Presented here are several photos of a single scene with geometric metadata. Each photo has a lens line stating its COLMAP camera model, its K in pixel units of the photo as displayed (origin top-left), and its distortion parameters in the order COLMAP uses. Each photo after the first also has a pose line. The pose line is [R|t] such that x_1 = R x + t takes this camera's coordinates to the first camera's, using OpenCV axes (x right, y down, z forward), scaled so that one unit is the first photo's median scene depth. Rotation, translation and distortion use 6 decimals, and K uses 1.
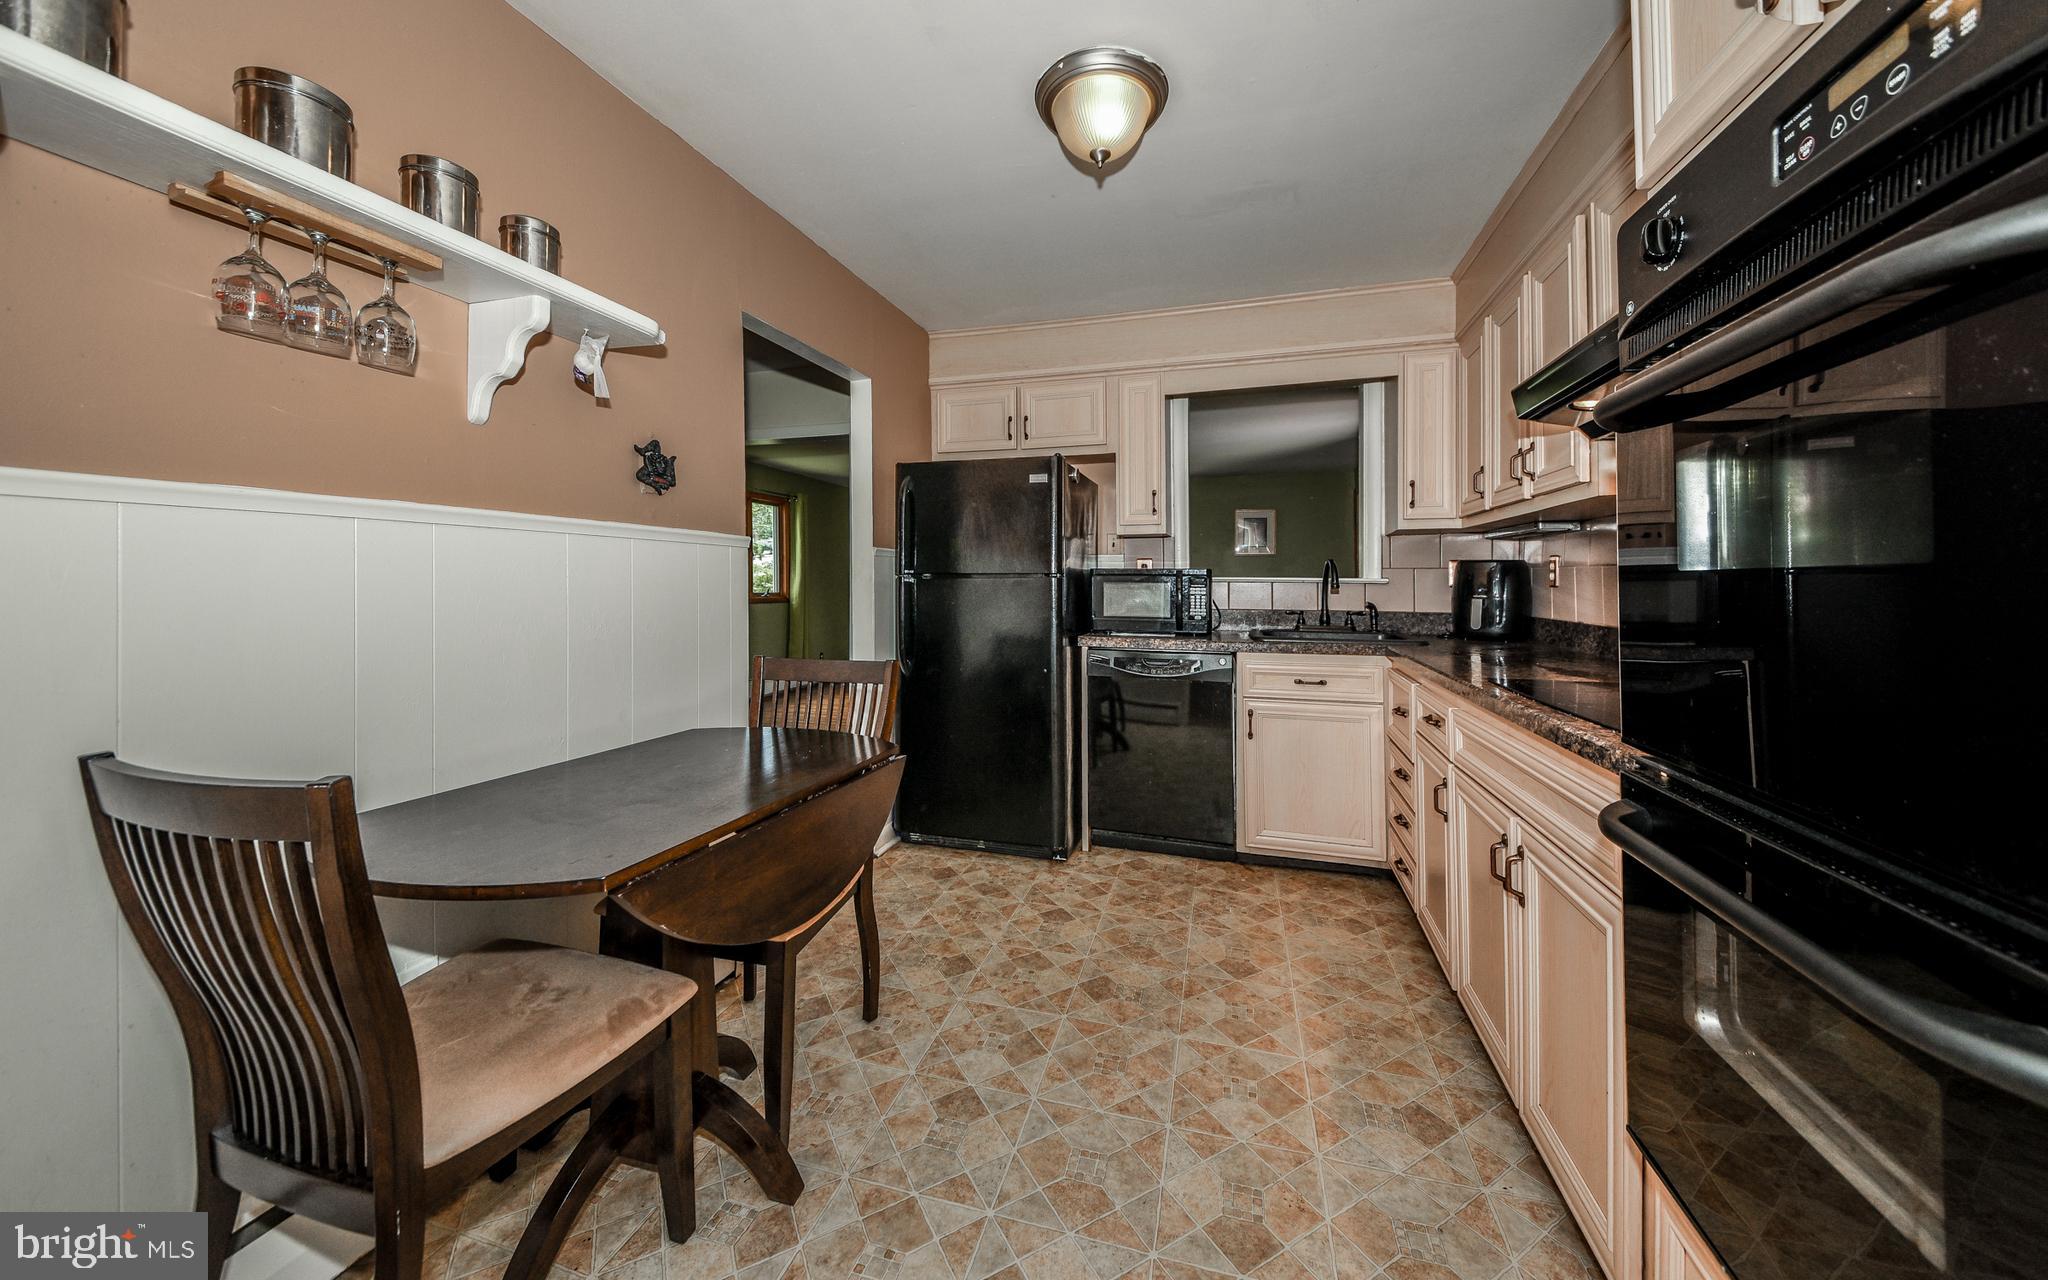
lens RADIAL K [[714.0, 0, 1016.3], [0, 714.0, 573.8], [0, 0, 1]] dist [0.015240, -0.002205]
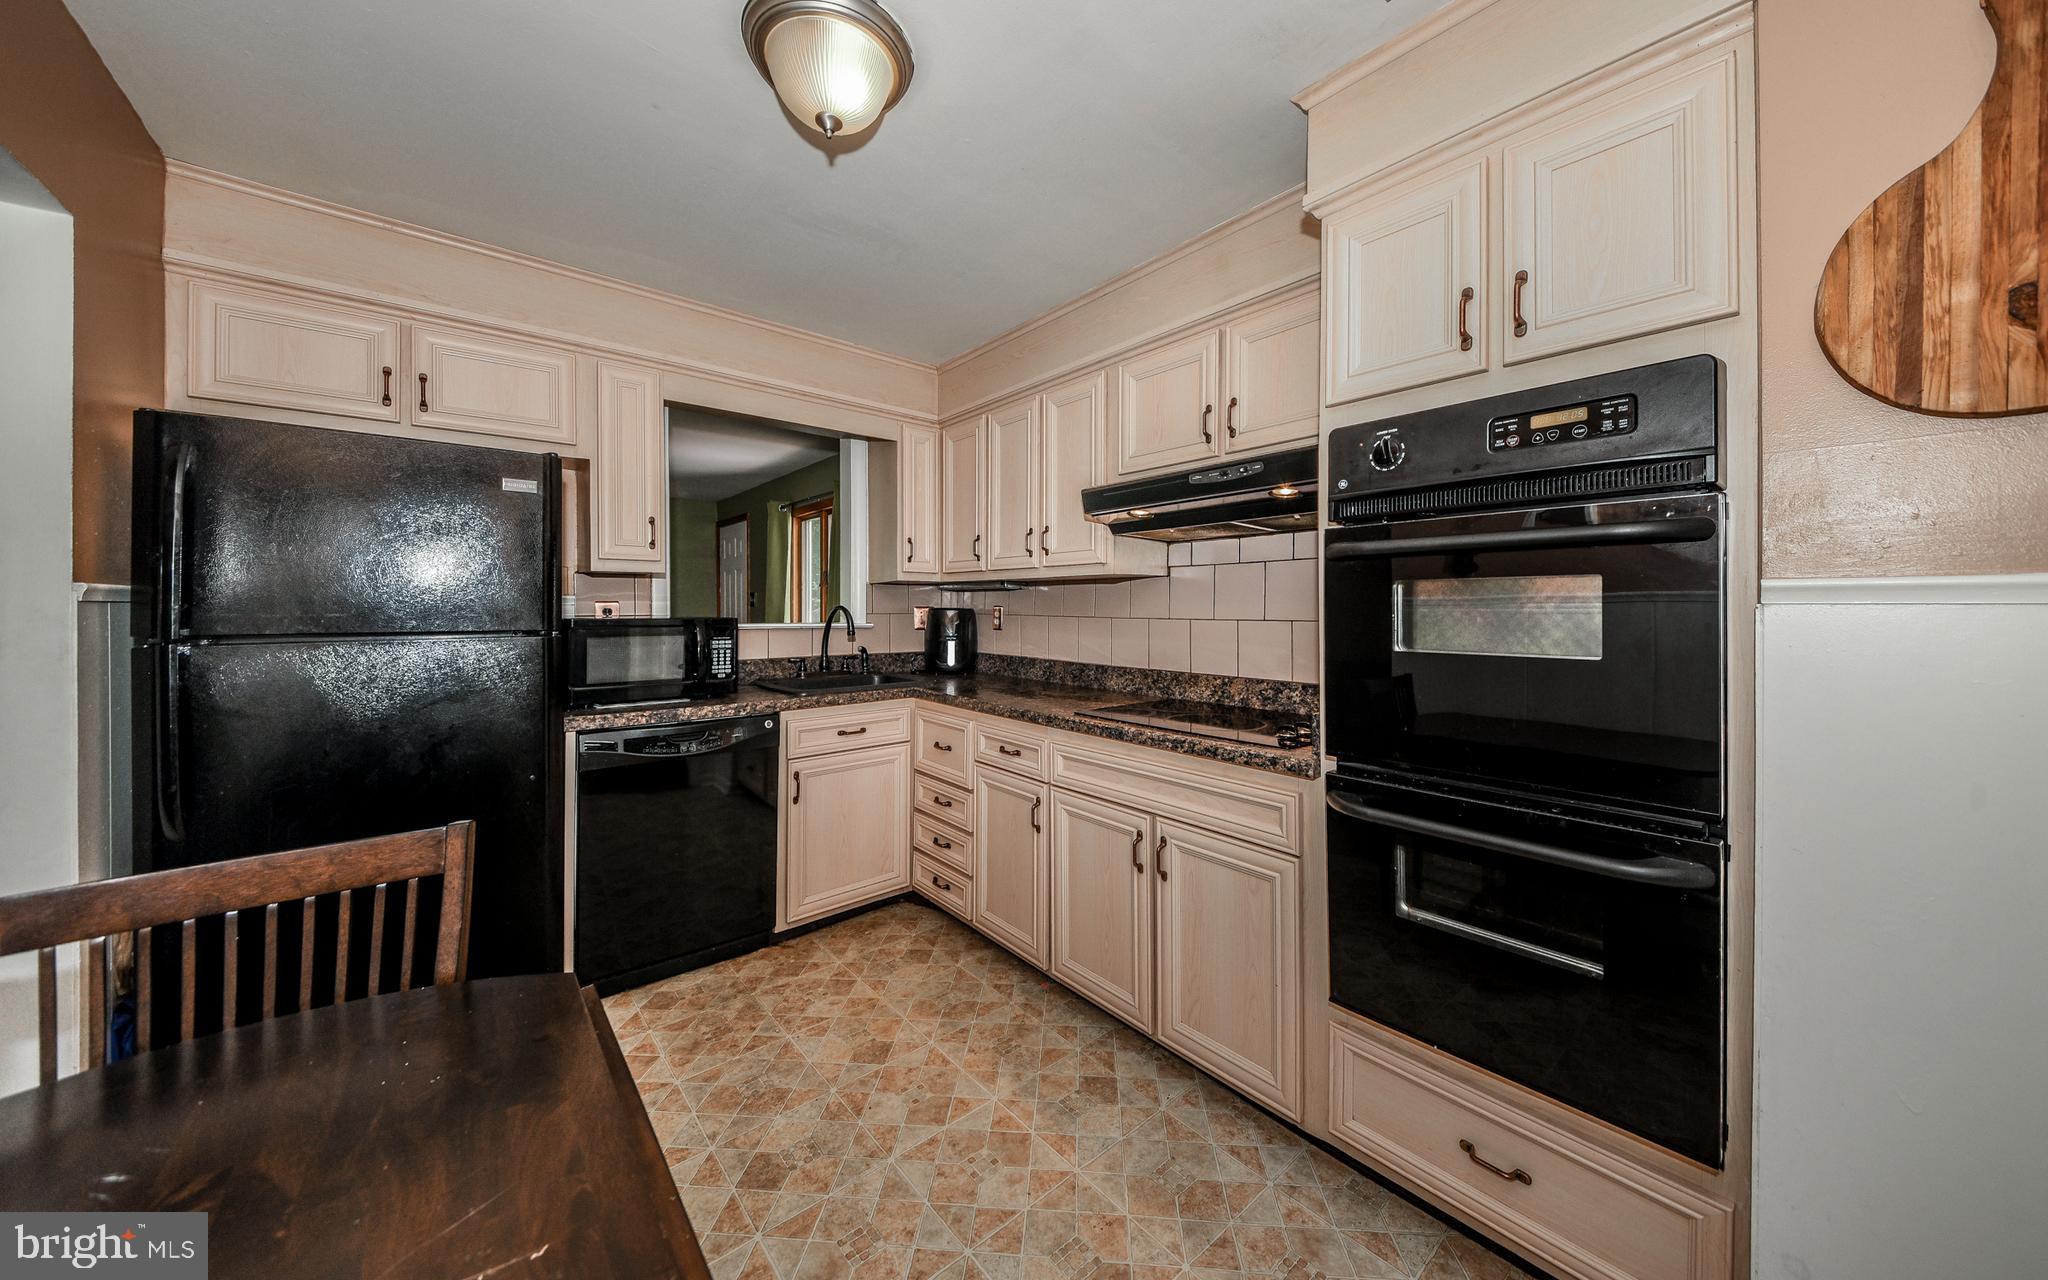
lens RADIAL K [[714.0, 0, 1055.3], [0, 714.0, 603.9], [0, 0, 1]] dist [0.015240, -0.002205]
pose [[0.530055, -0.001288, 0.847962, -0.285098], [-0.007722, 0.999950, 0.006346, -0.035962], [-0.847928, -0.009912, 0.530019, 0.241528]]
